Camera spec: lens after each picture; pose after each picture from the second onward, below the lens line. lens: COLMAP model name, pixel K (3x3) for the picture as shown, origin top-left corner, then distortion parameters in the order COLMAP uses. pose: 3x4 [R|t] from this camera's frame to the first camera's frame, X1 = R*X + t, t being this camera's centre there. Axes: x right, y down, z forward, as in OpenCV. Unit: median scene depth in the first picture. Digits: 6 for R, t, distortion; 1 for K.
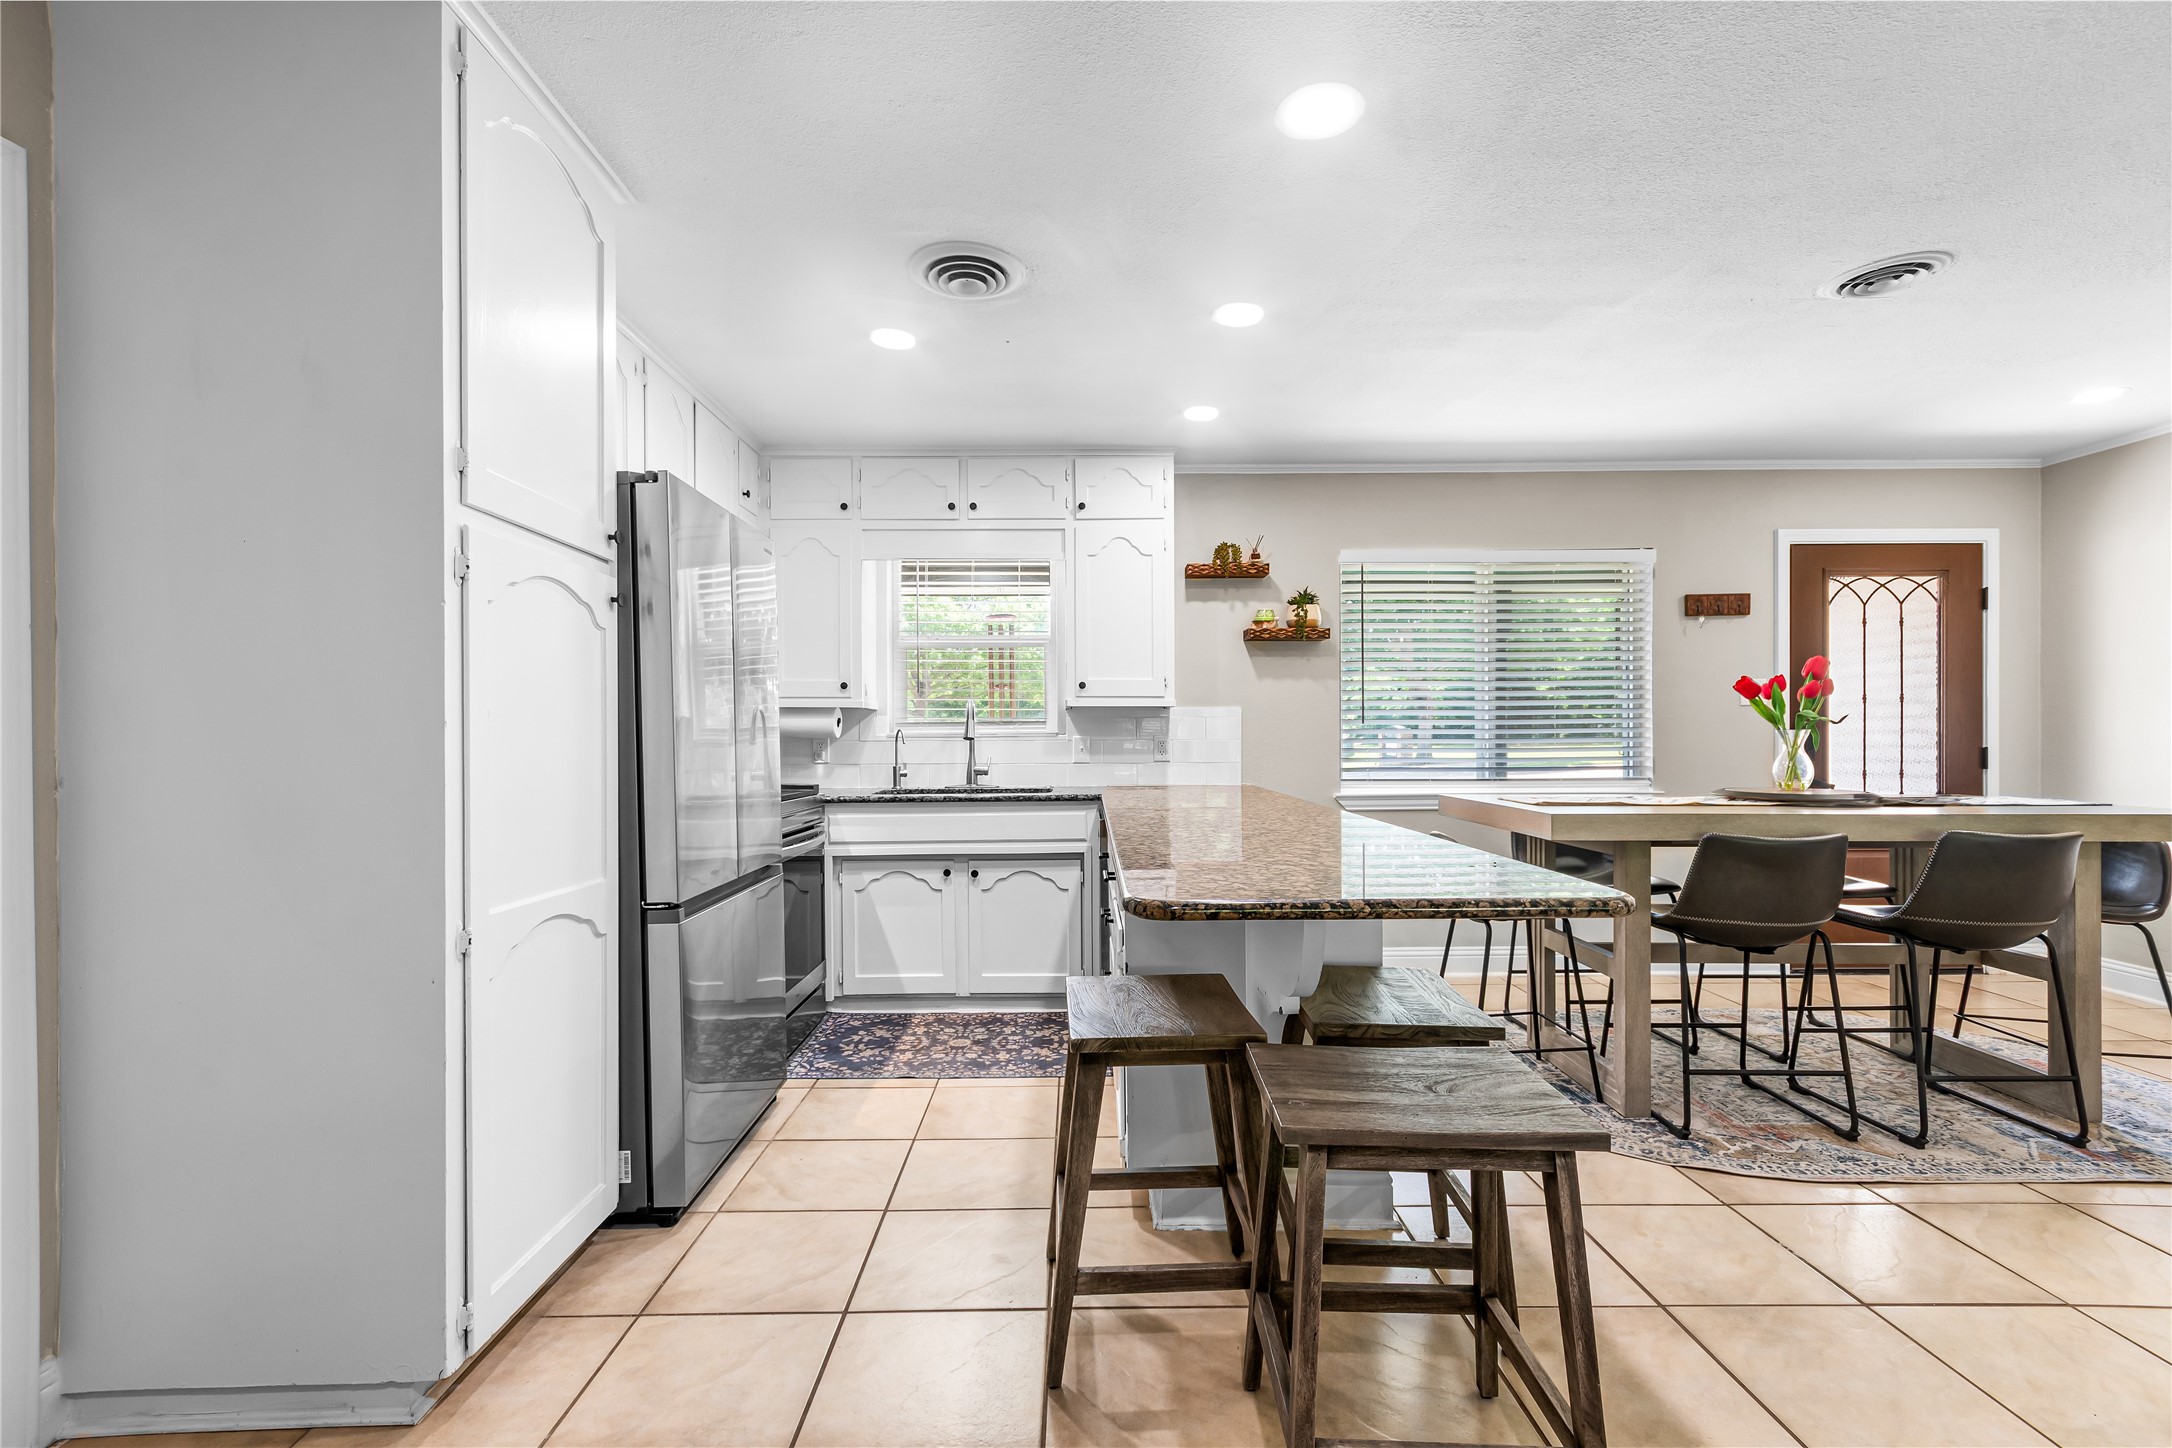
lens RADIAL K [[948.1, 0, 1086.8], [0, 948.1, 740.6], [0, 0, 1]] dist [0.005151, -0.000436]
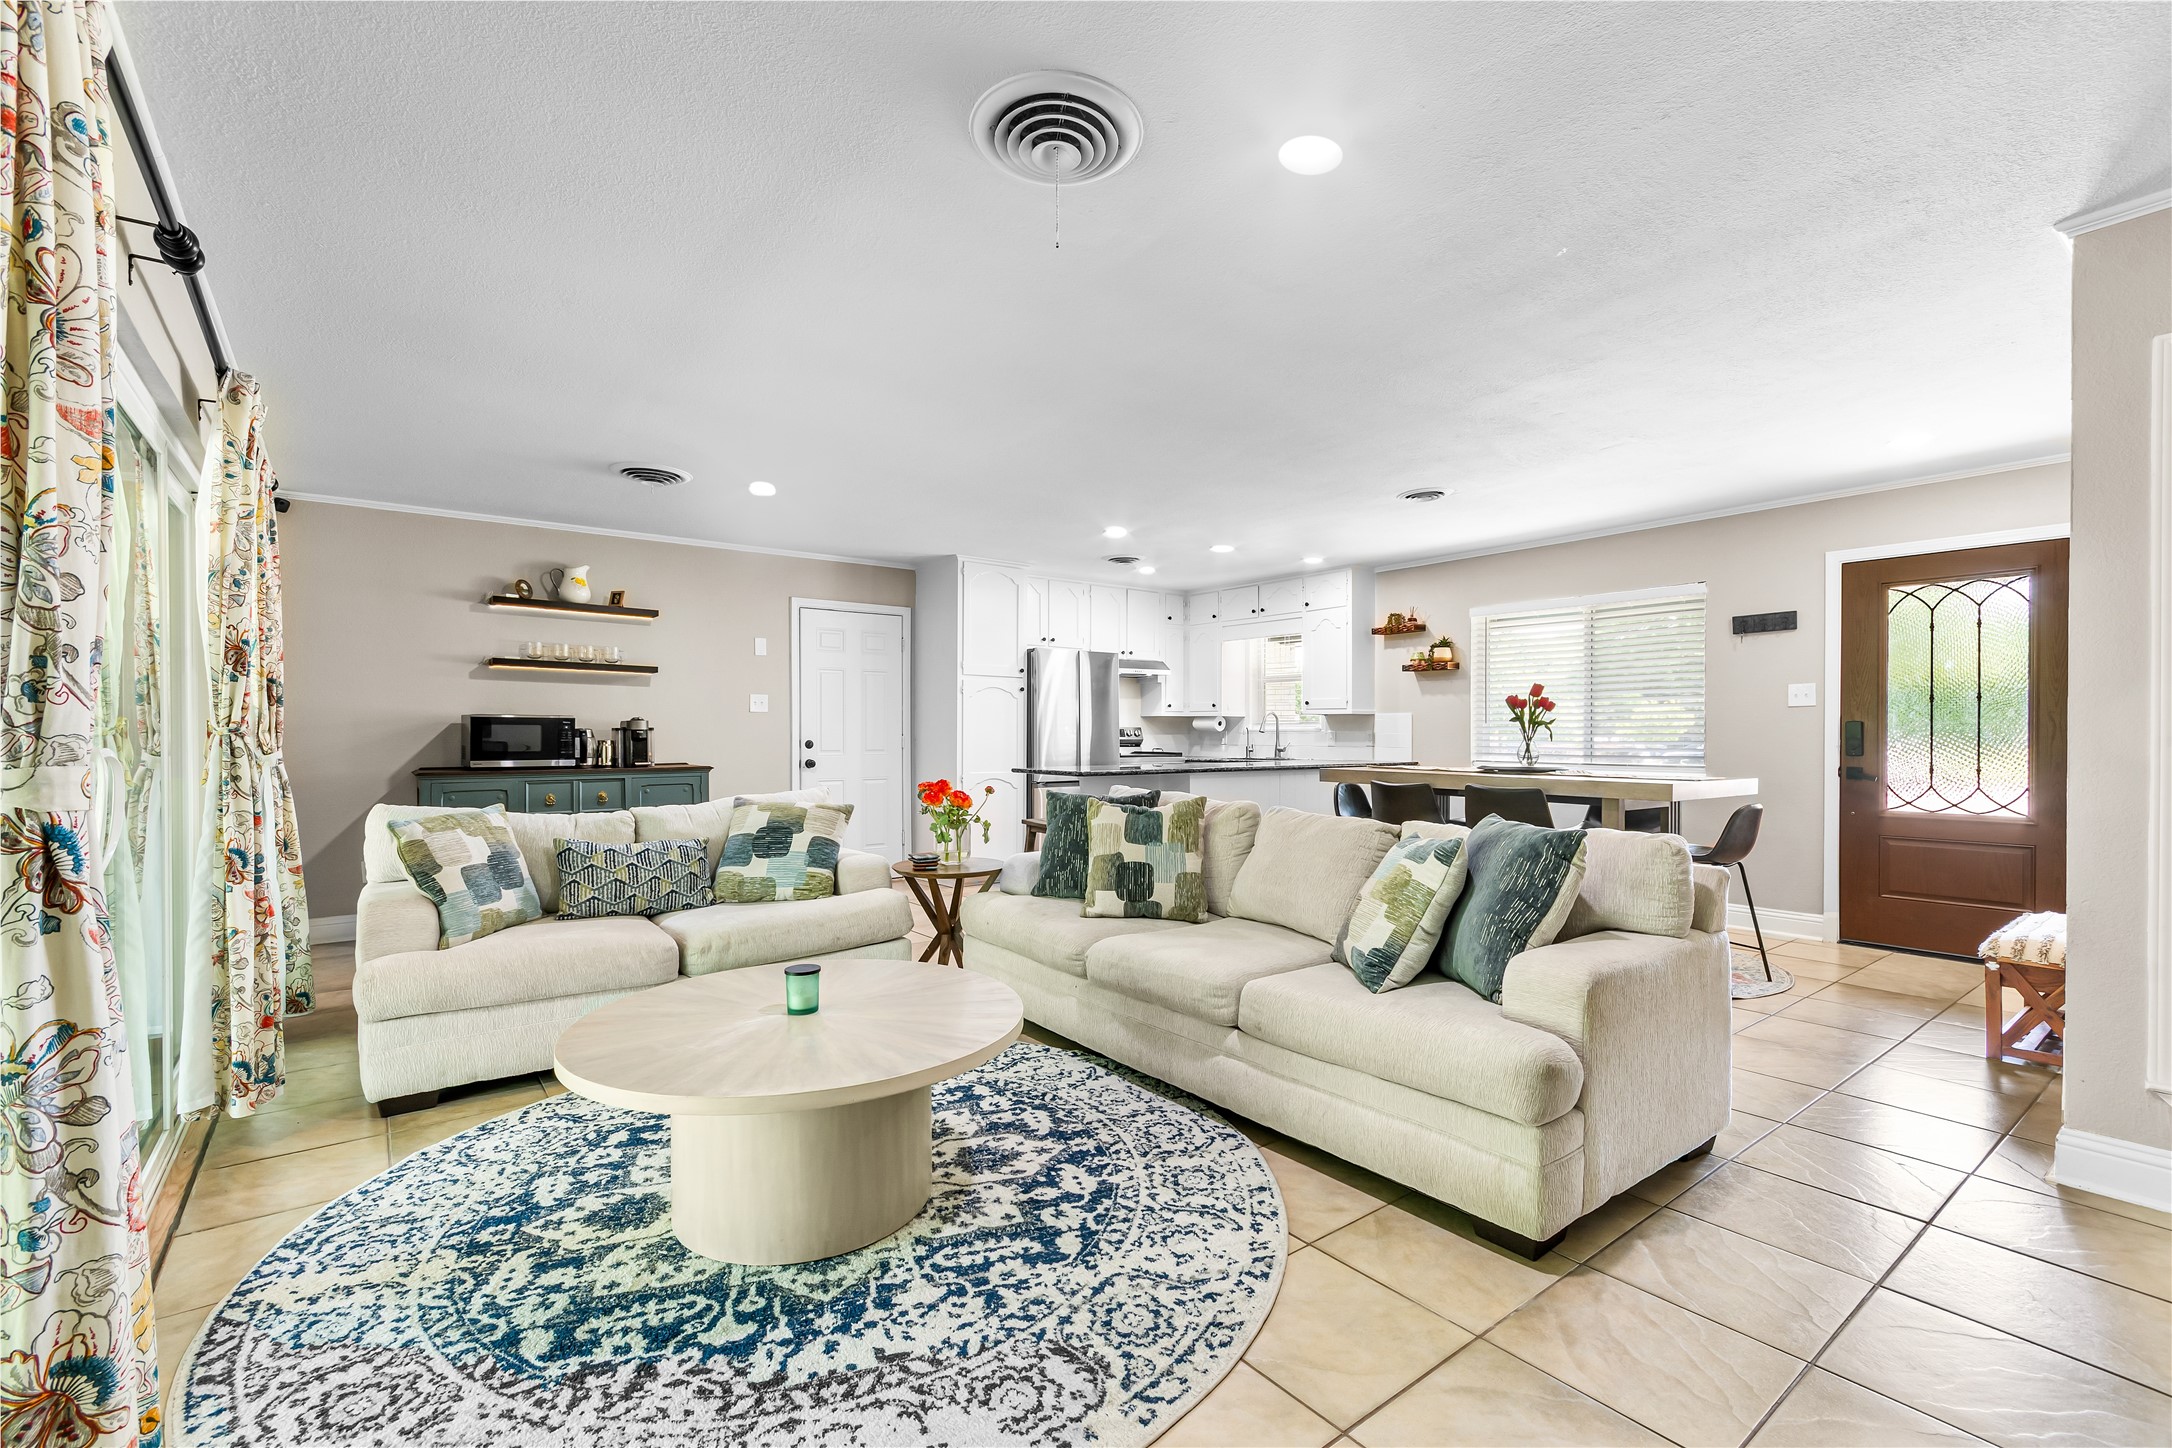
lens RADIAL K [[948.1, 0, 1091.8], [0, 948.1, 738.1], [0, 0, 1]] dist [0.005151, -0.000436]
pose [[0.605446, 0.009566, -0.795829, 1.192877], [-0.007193, 0.999953, 0.006548, 0.000215], [0.795854, 0.001760, 0.605486, -0.426172]]
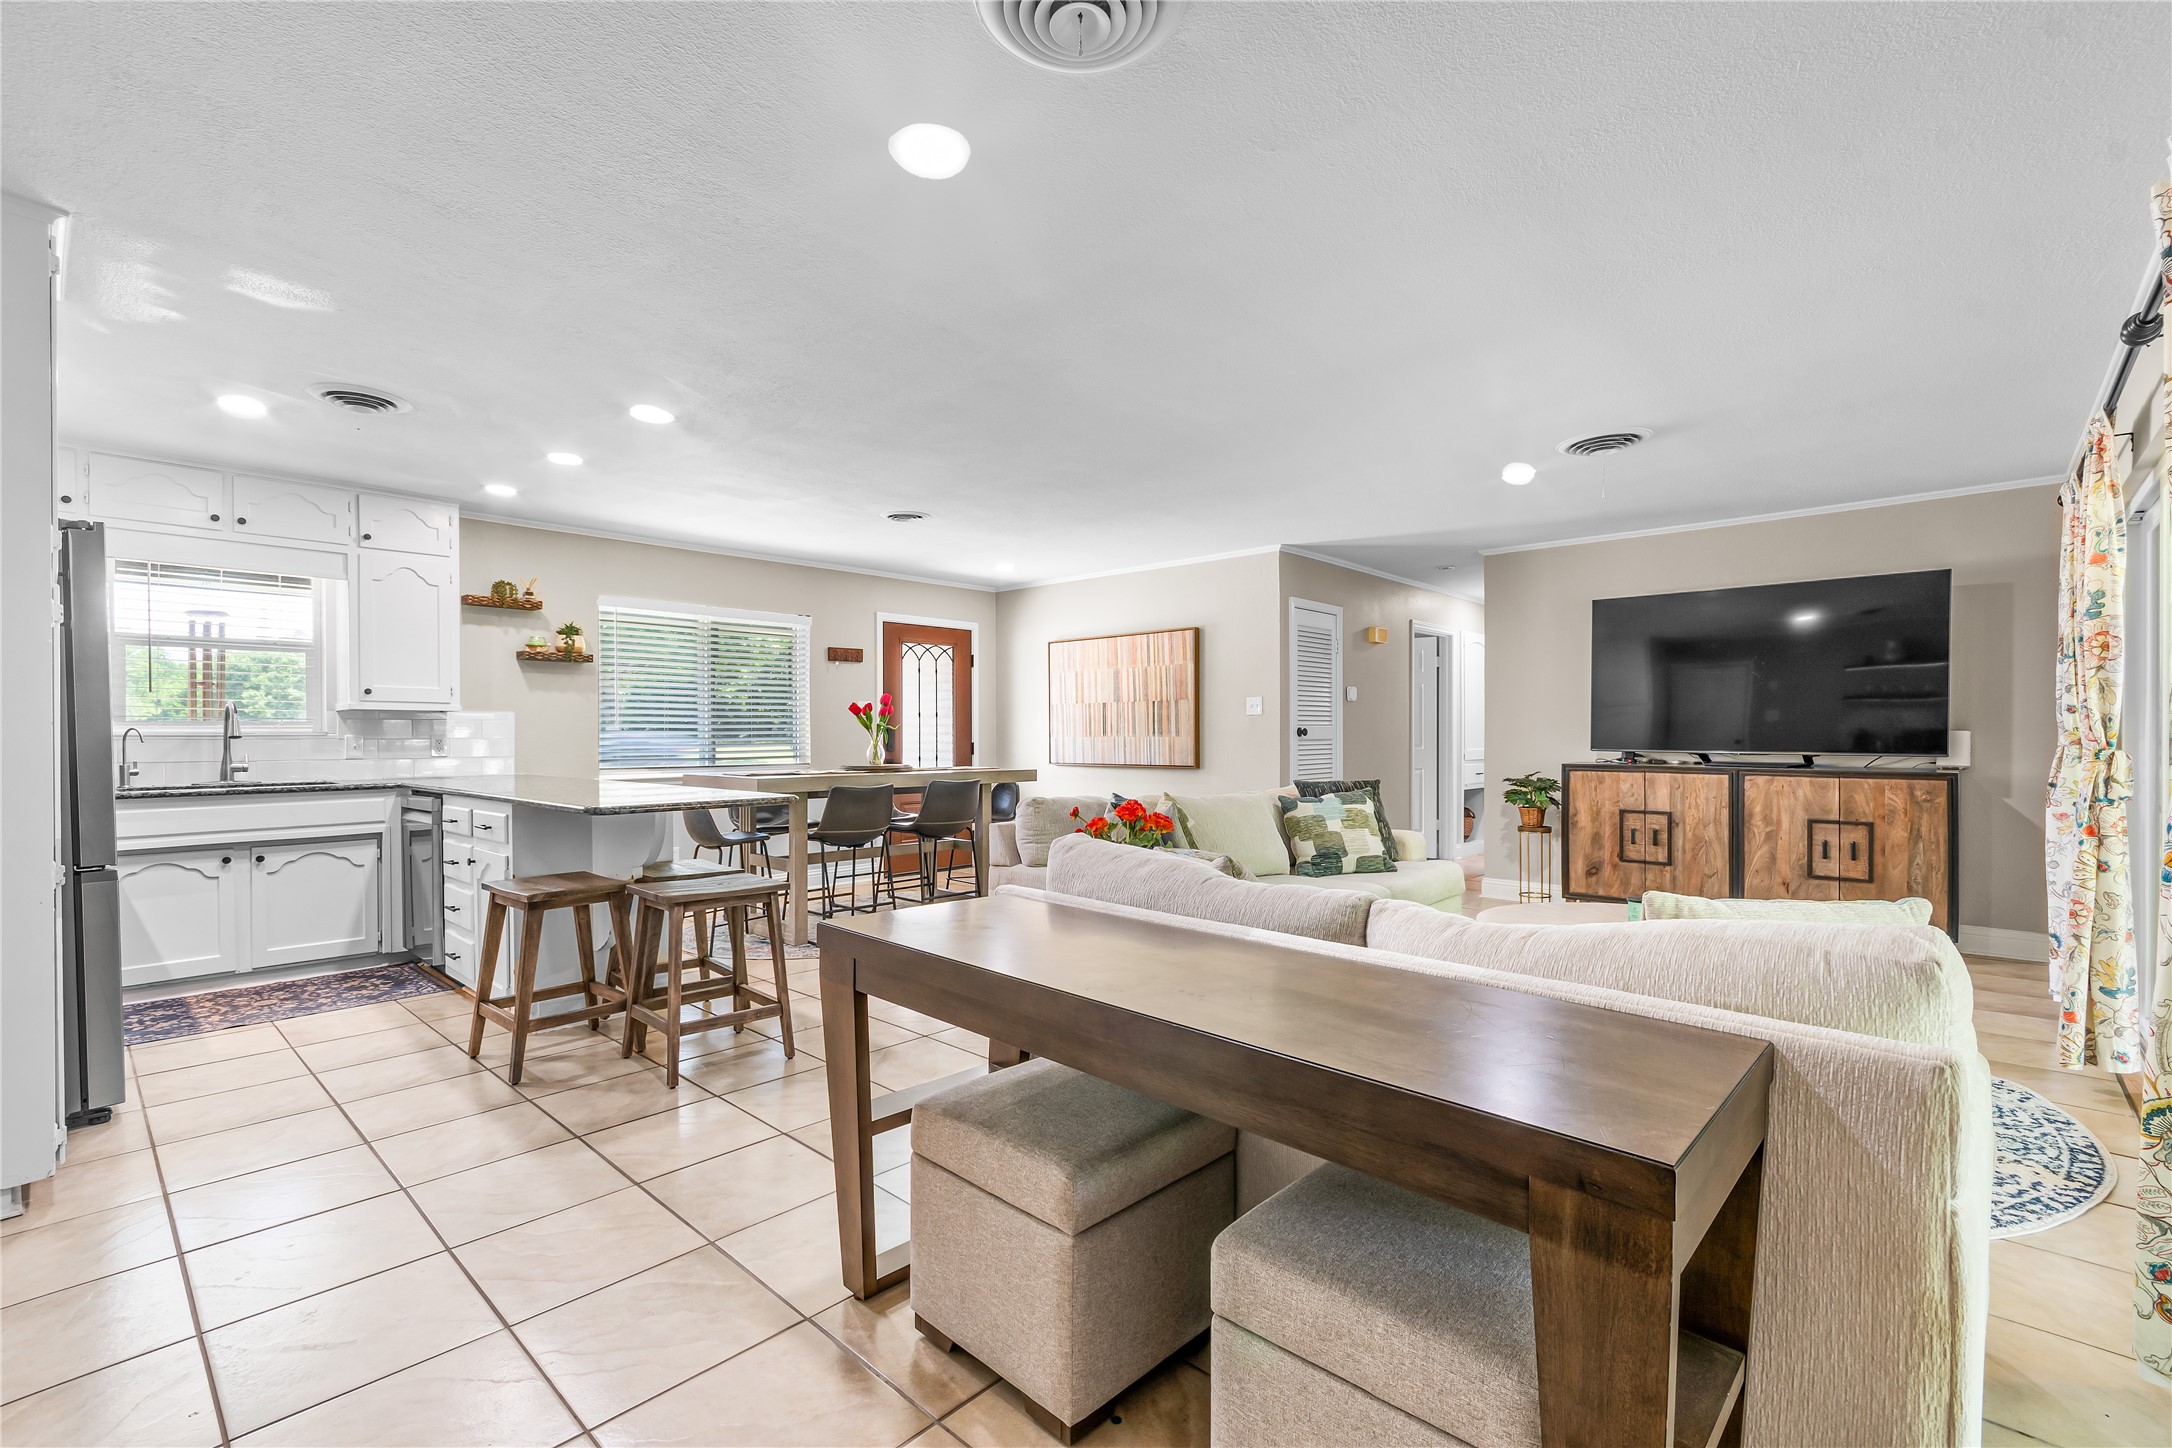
lens RADIAL K [[948.1, 0, 1081.4], [0, 948.1, 739.8], [0, 0, 1]] dist [0.005151, -0.000436]
pose [[0.688449, -0.000708, 0.725284, -0.248068], [0.003233, 0.999993, -0.002093, 0.006320], [-0.725277, 0.003786, 0.688446, -0.432334]]
